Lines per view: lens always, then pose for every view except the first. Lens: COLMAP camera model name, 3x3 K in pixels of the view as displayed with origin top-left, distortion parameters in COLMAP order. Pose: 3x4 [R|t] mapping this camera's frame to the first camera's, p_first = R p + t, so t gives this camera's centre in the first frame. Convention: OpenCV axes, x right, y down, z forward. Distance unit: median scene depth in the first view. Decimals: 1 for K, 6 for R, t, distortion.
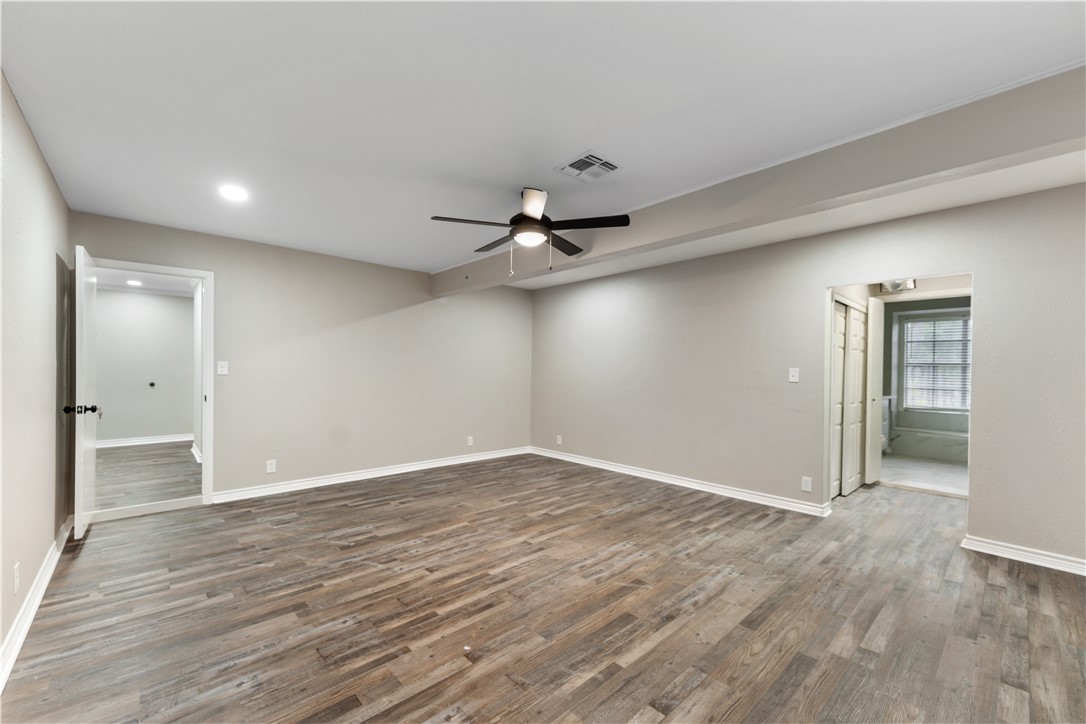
lens RADIAL K [[433.4, 0, 540.0], [0, 433.4, 367.9], [0, 0, 1]] dist [0.001882, -0.000269]
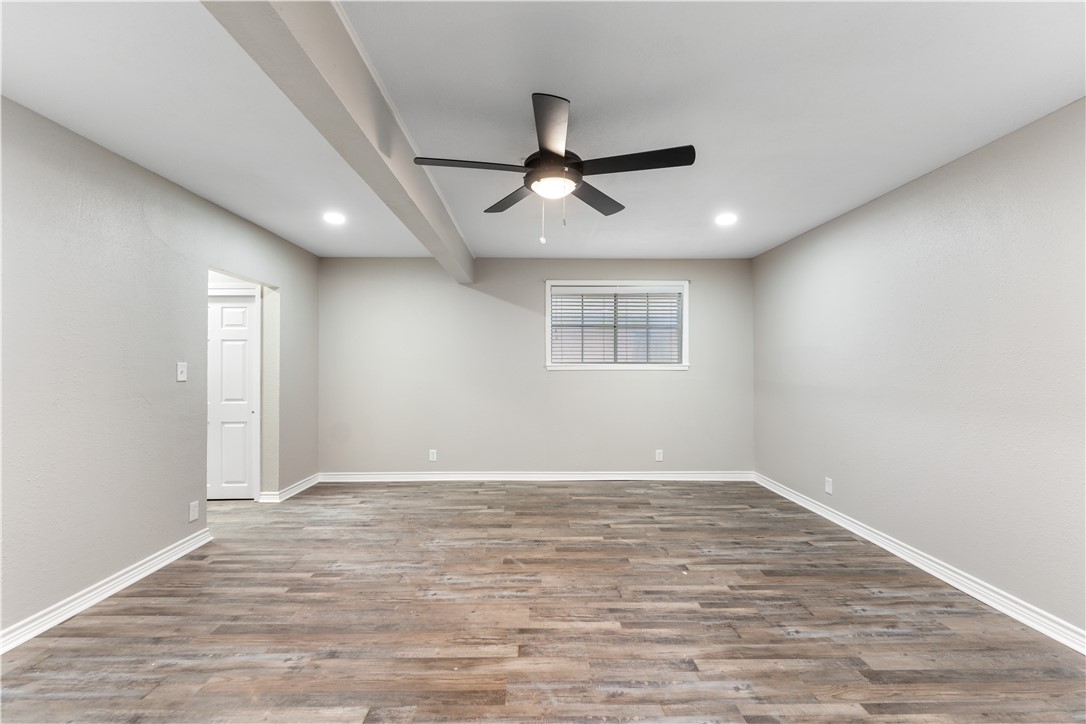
lens RADIAL K [[433.4, 0, 541.7], [0, 433.4, 364.7], [0, 0, 1]] dist [0.001882, -0.000269]
pose [[-0.748304, -0.008217, 0.663305, -0.577758], [-0.009638, 0.999952, 0.001514, -0.002518], [-0.663286, -0.005260, -0.748348, 1.838968]]
